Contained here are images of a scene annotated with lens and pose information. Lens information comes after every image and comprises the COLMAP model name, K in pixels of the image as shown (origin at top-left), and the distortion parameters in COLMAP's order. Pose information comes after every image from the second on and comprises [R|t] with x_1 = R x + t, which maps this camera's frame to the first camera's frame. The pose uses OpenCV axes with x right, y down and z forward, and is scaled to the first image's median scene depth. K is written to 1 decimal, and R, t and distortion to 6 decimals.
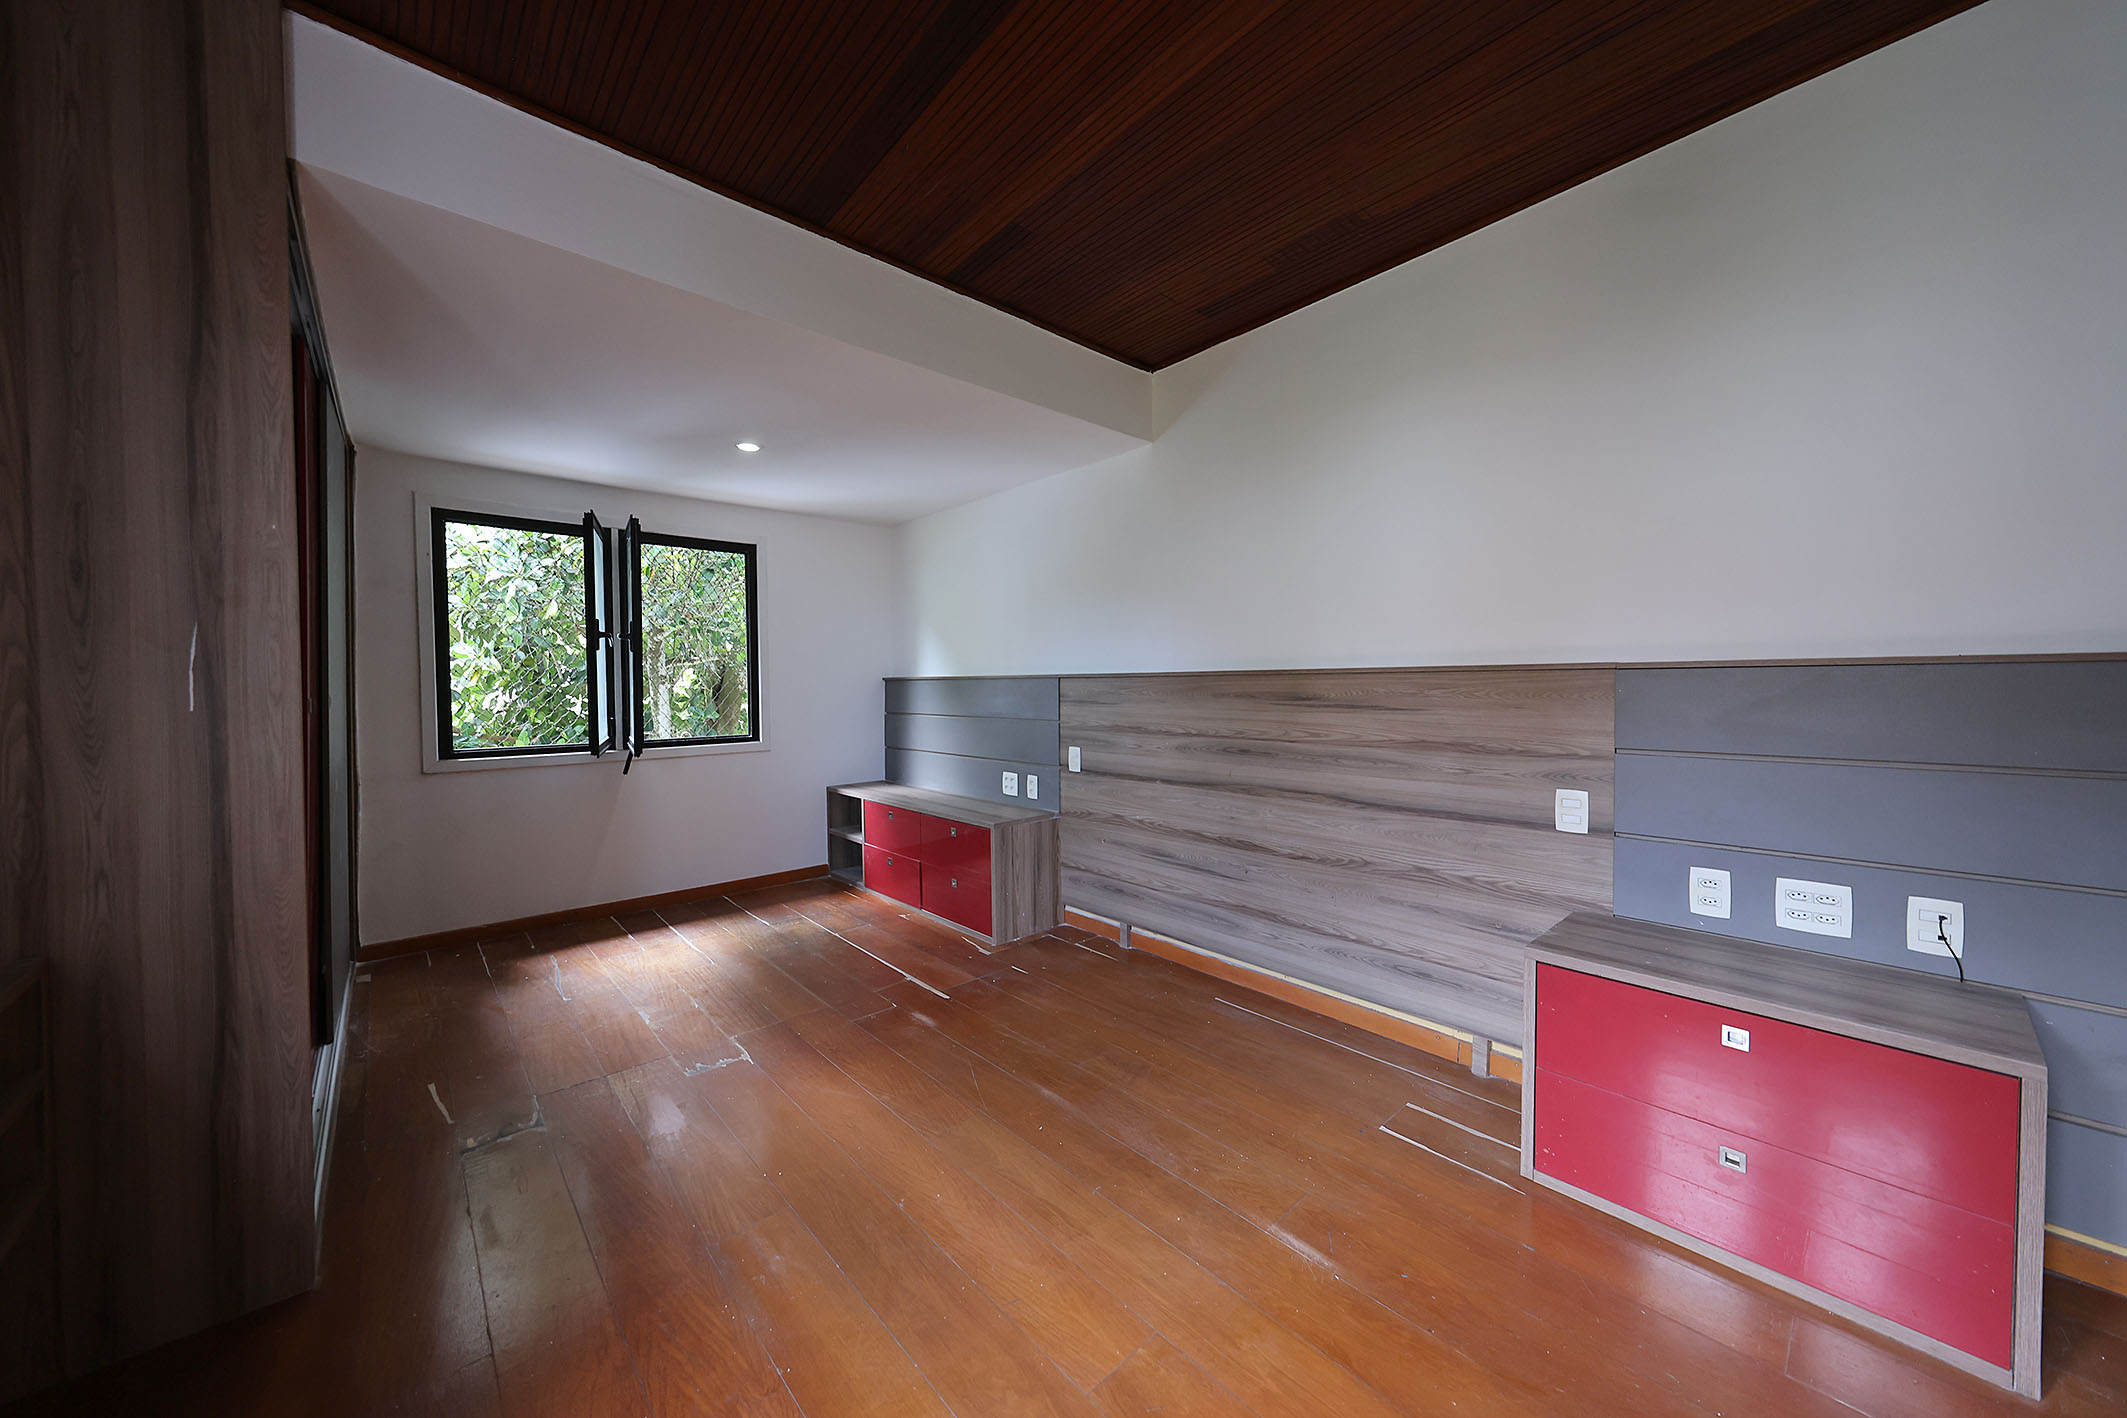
lens RADIAL K [[726.8, 0, 1066.6], [0, 726.8, 696.8], [0, 0, 1]] dist [-0.000797, -0.000033]
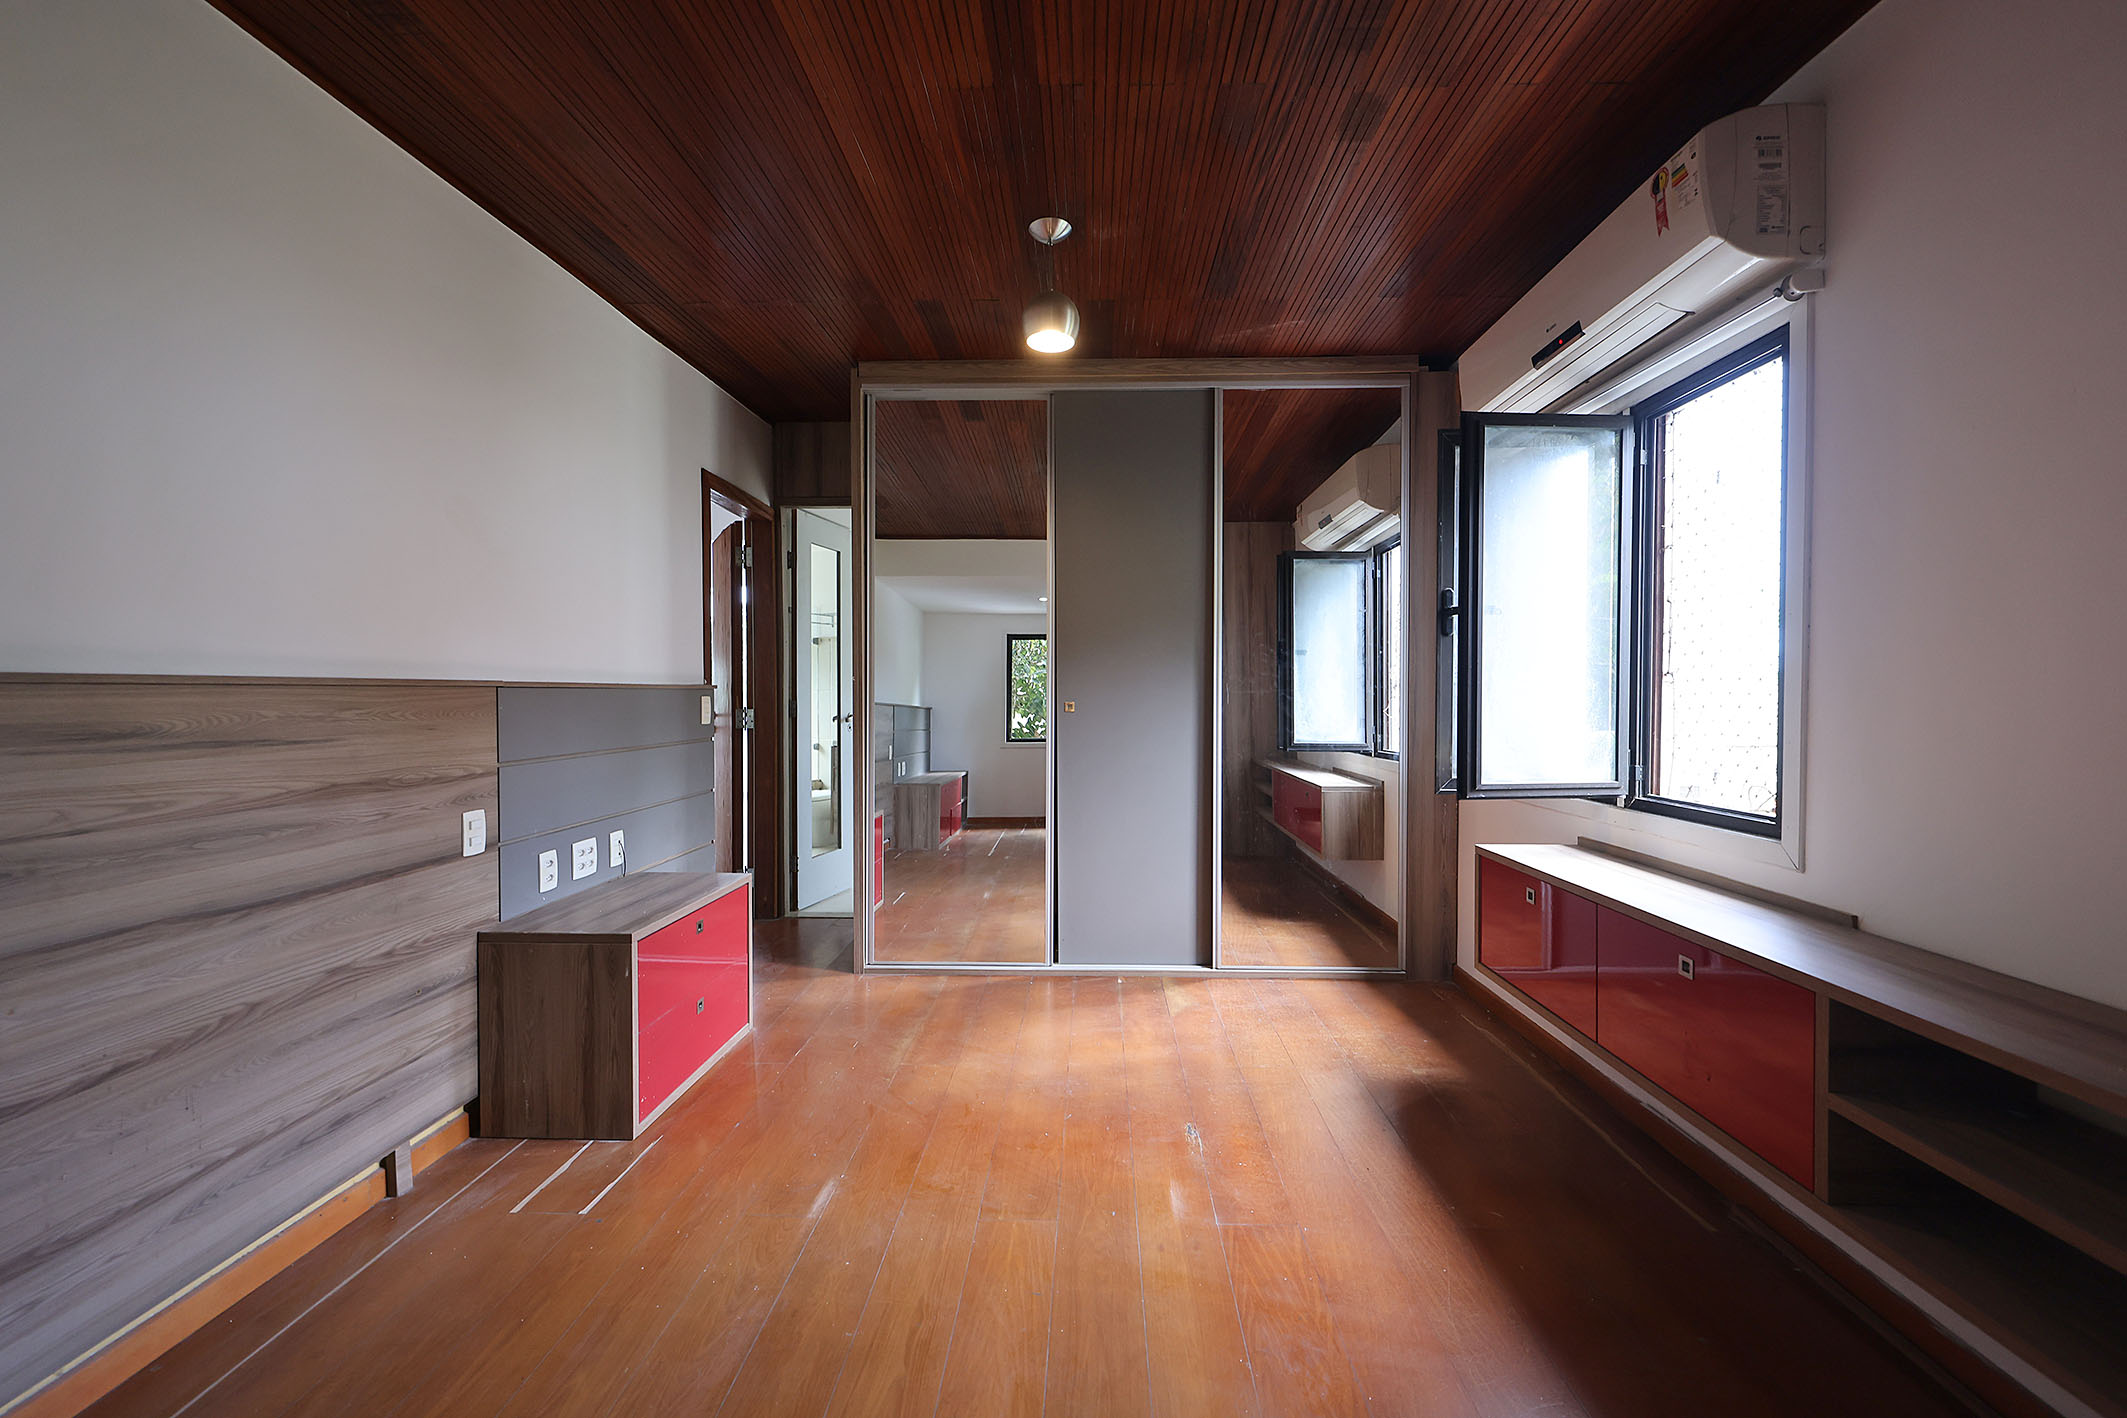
lens RADIAL K [[842.2, 0, 1069.1], [0, 842.2, 705.7], [0, 0, 1]] dist [0.001627, 0.000252]
pose [[-0.703549, -0.004940, 0.710629, -0.562889], [0.019336, 0.999473, 0.026091, -0.021690], [-0.710383, 0.032097, -0.703083, 1.046586]]
